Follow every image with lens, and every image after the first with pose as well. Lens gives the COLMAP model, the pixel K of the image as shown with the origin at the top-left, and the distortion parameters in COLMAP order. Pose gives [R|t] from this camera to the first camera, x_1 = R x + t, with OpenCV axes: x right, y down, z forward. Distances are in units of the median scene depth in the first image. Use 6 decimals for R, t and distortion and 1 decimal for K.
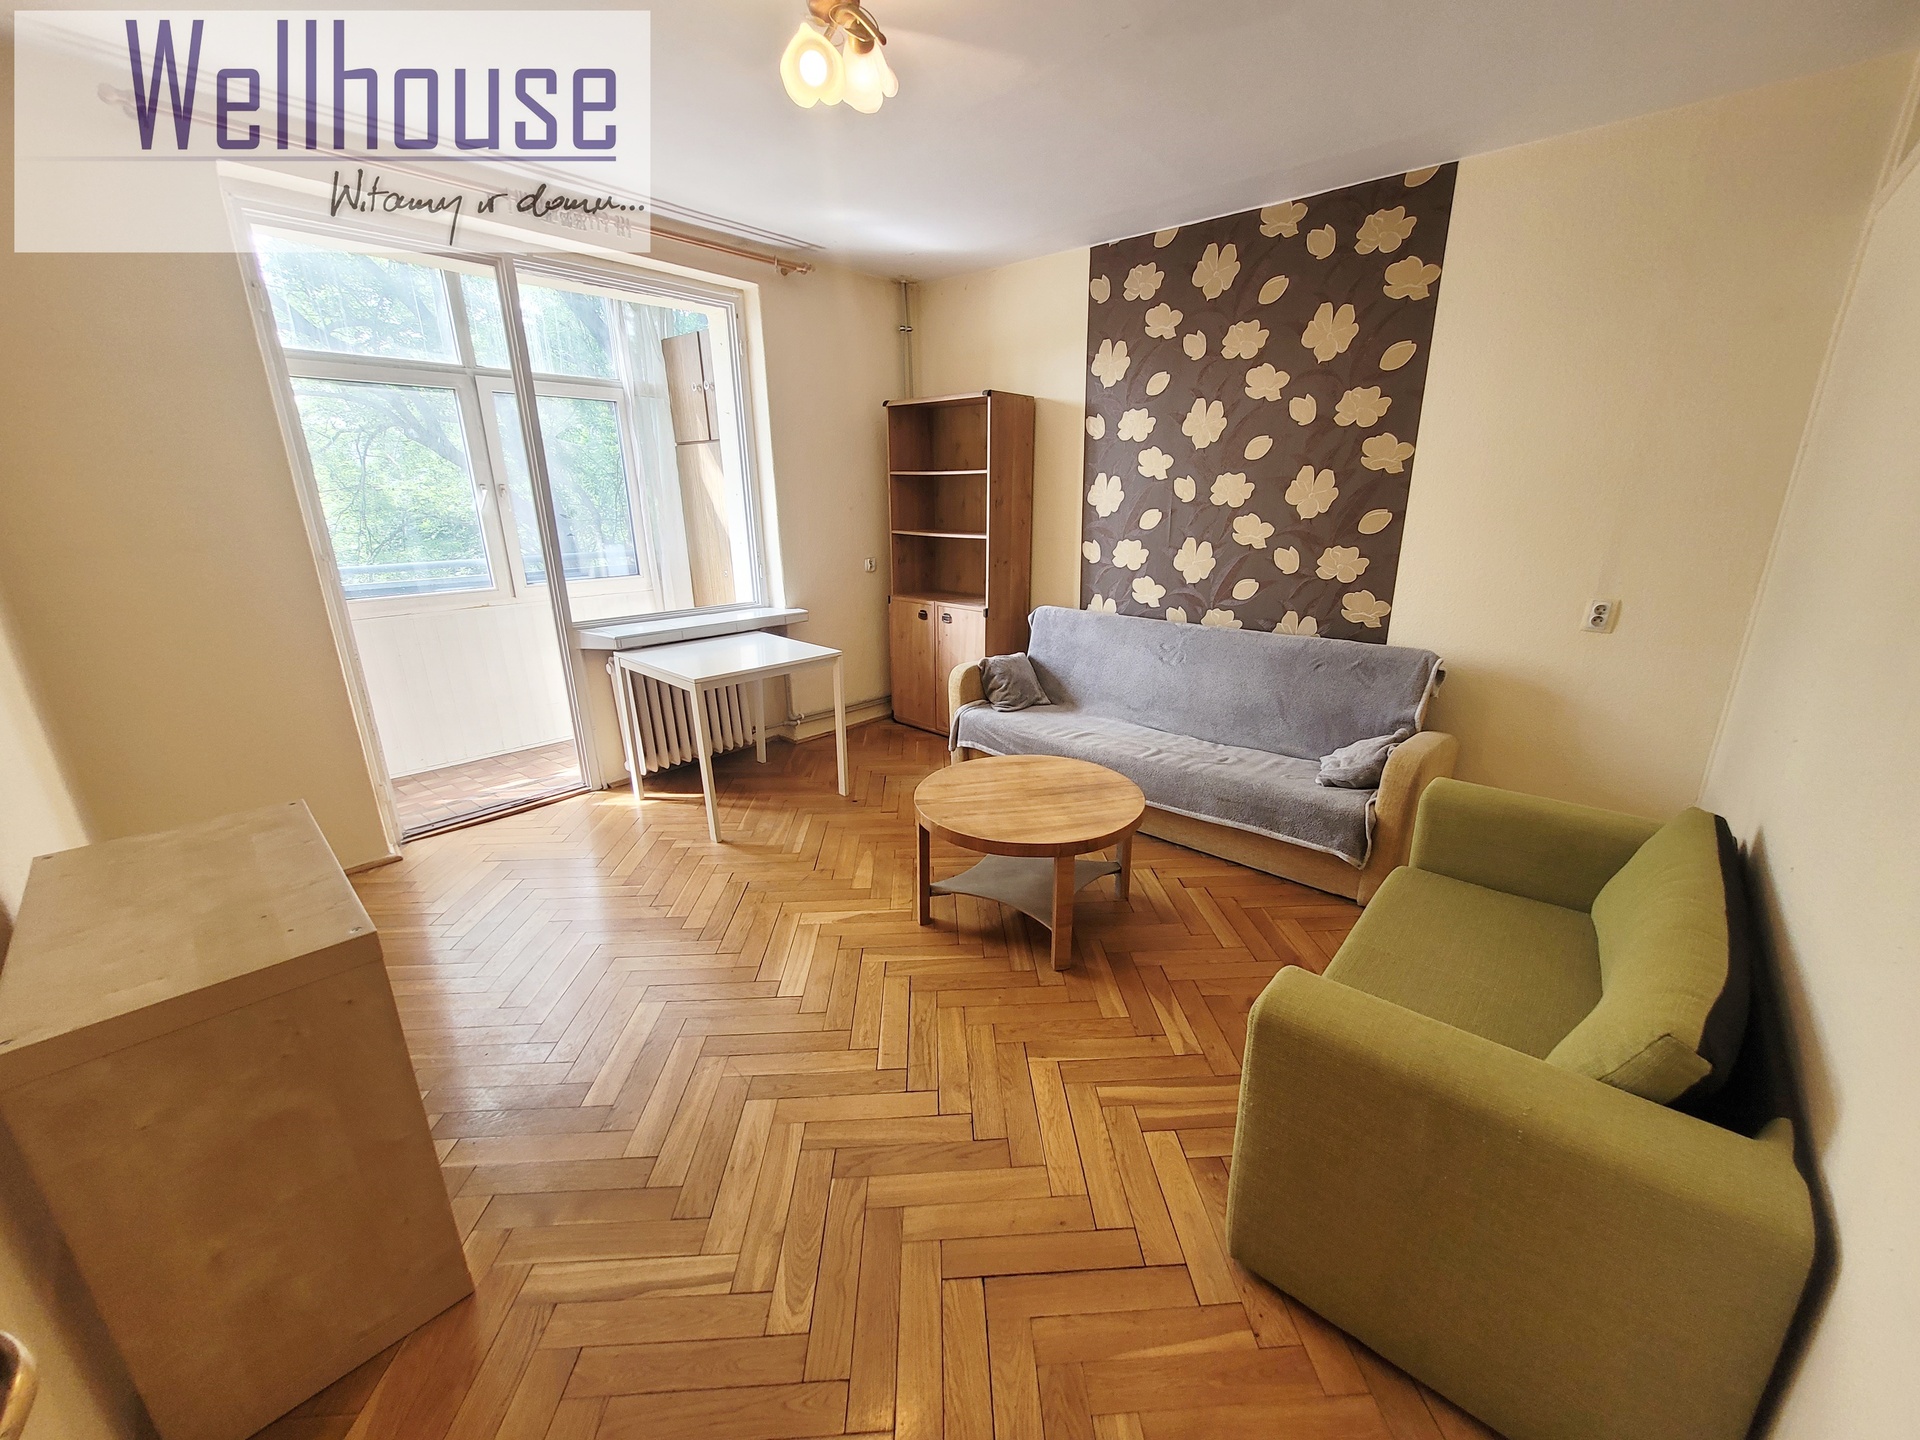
lens RADIAL K [[747.6, 0, 977.5], [0, 747.6, 728.4], [0, 0, 1]] dist [0.000530, -0.000851]
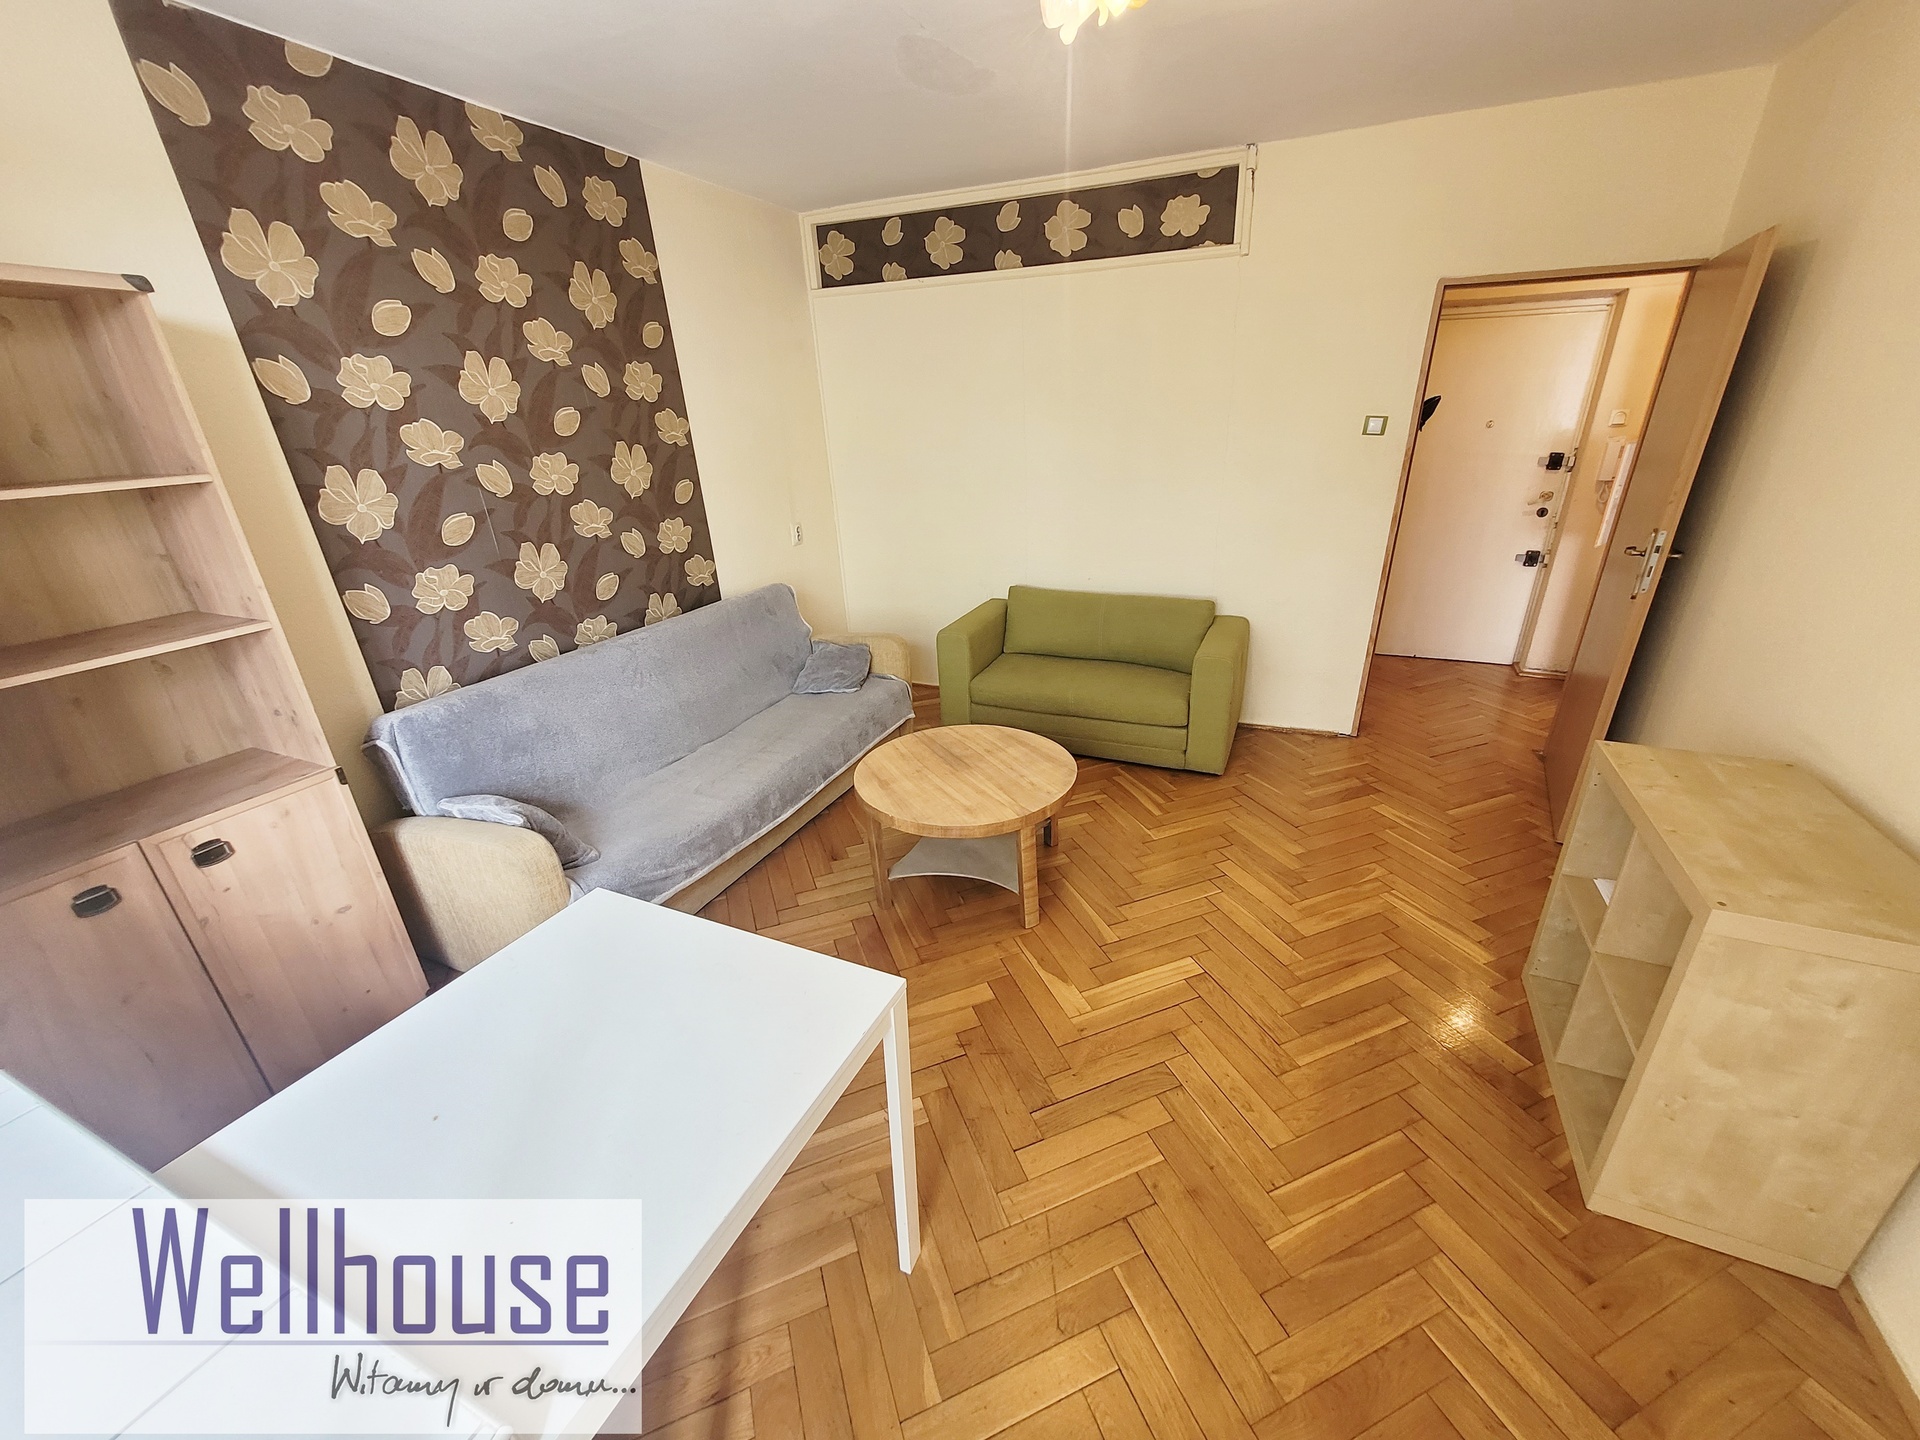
lens RADIAL K [[758.0, 0, 989.7], [0, 758.0, 724.4], [0, 0, 1]] dist [-0.000454, -0.000352]
pose [[-0.316360, -0.359341, 0.877947, -0.618229], [0.314208, 0.833548, 0.454391, -0.317004], [-0.895092, 0.419609, -0.150794, 0.814566]]
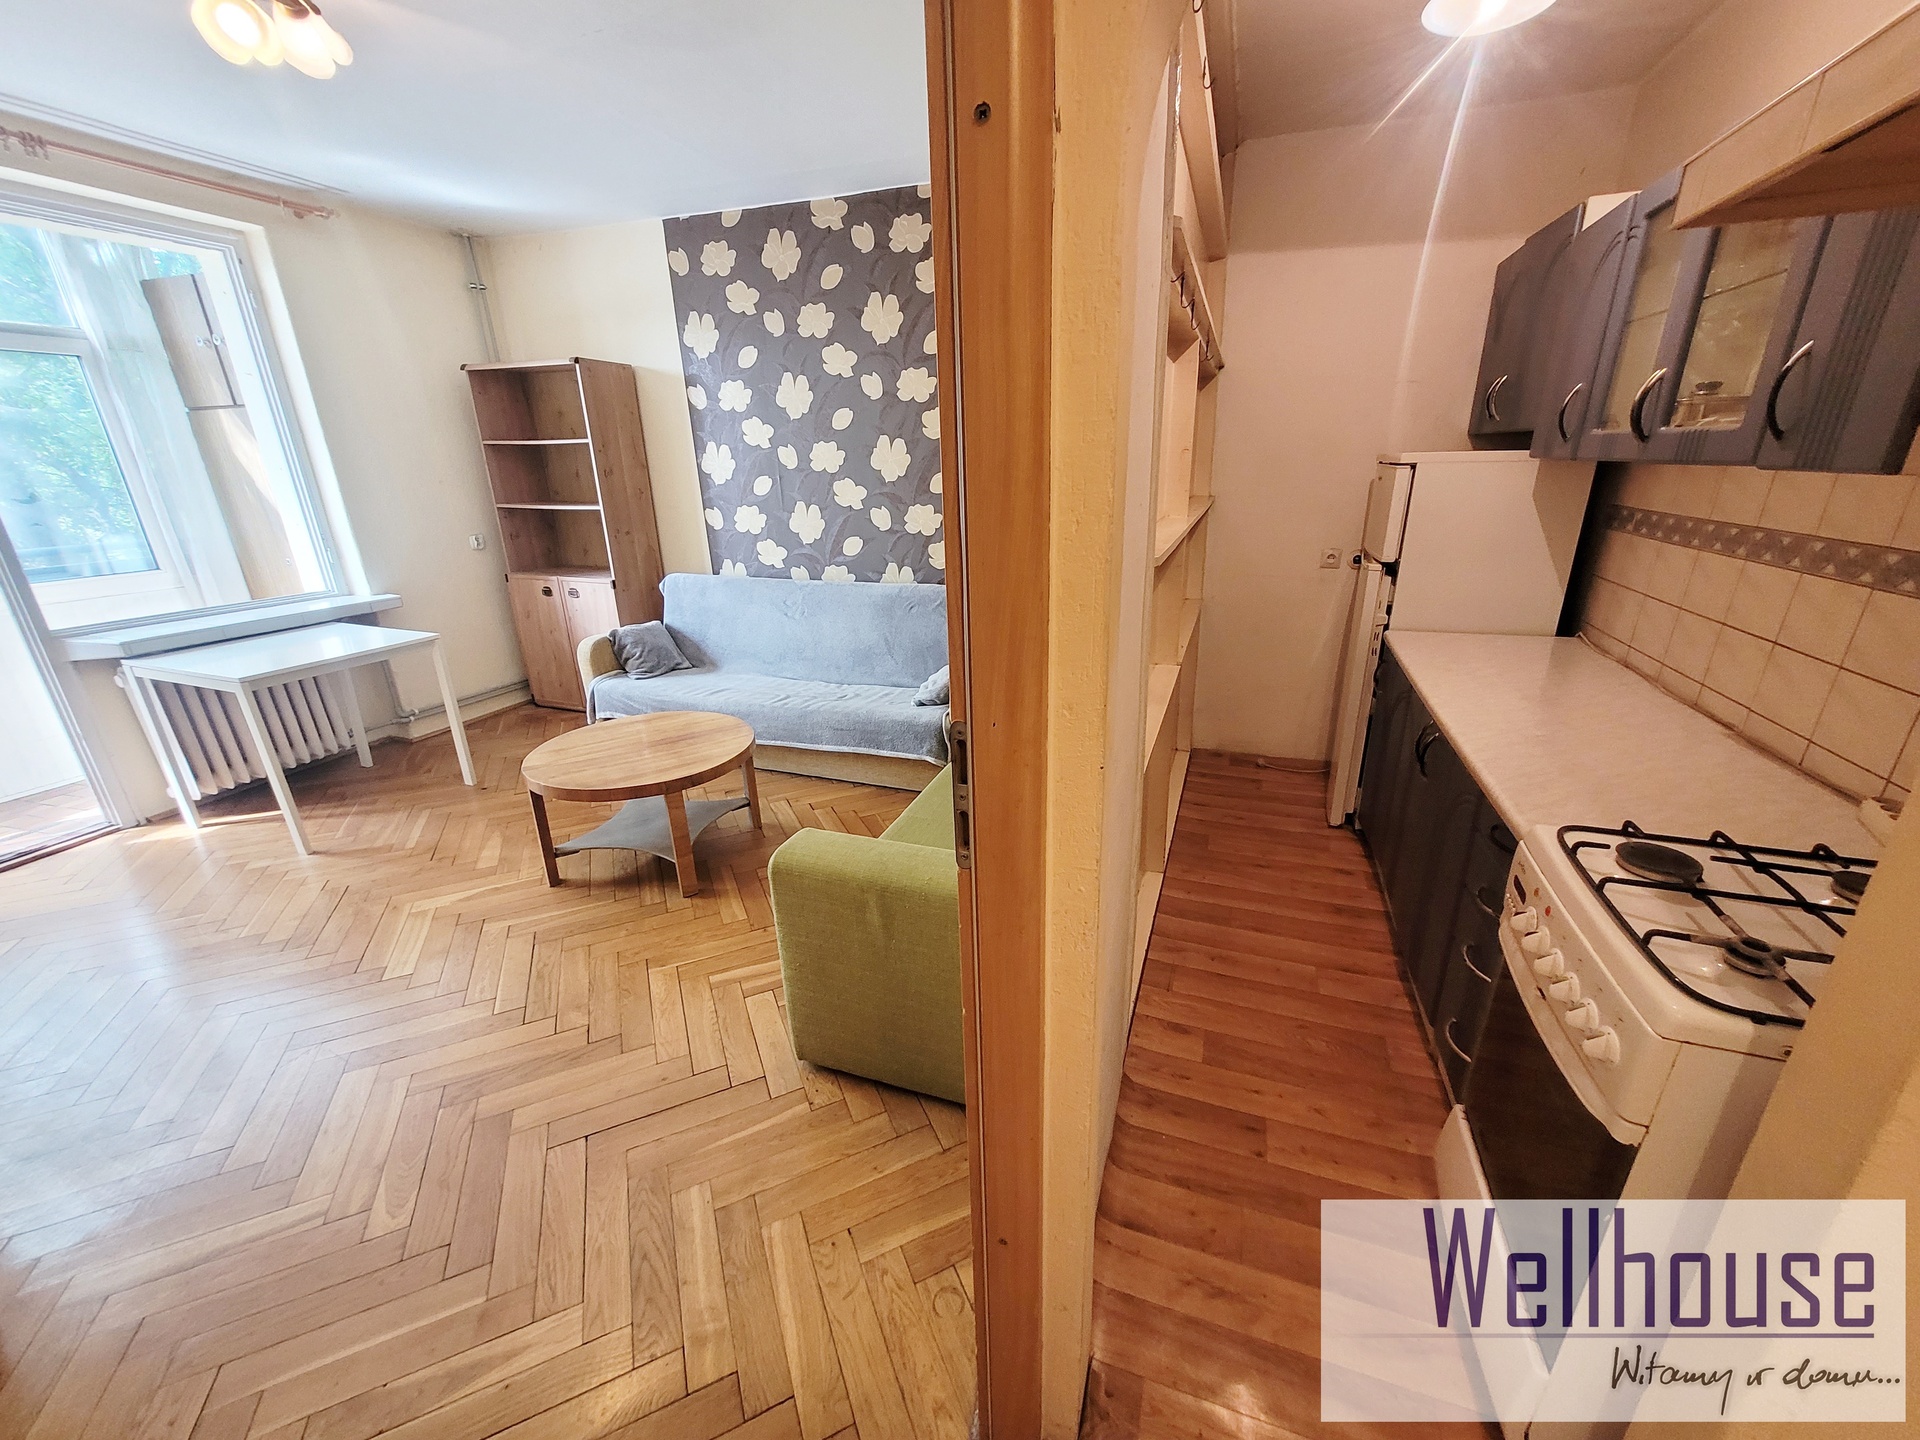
lens RADIAL K [[747.6, 0, 977.5], [0, 747.6, 728.4], [0, 0, 1]] dist [0.000530, -0.000851]
pose [[0.927893, -0.137347, 0.346627, 0.105956], [0.123184, 0.990402, 0.062681, 0.039372], [-0.351909, -0.015462, 0.935906, -0.128505]]
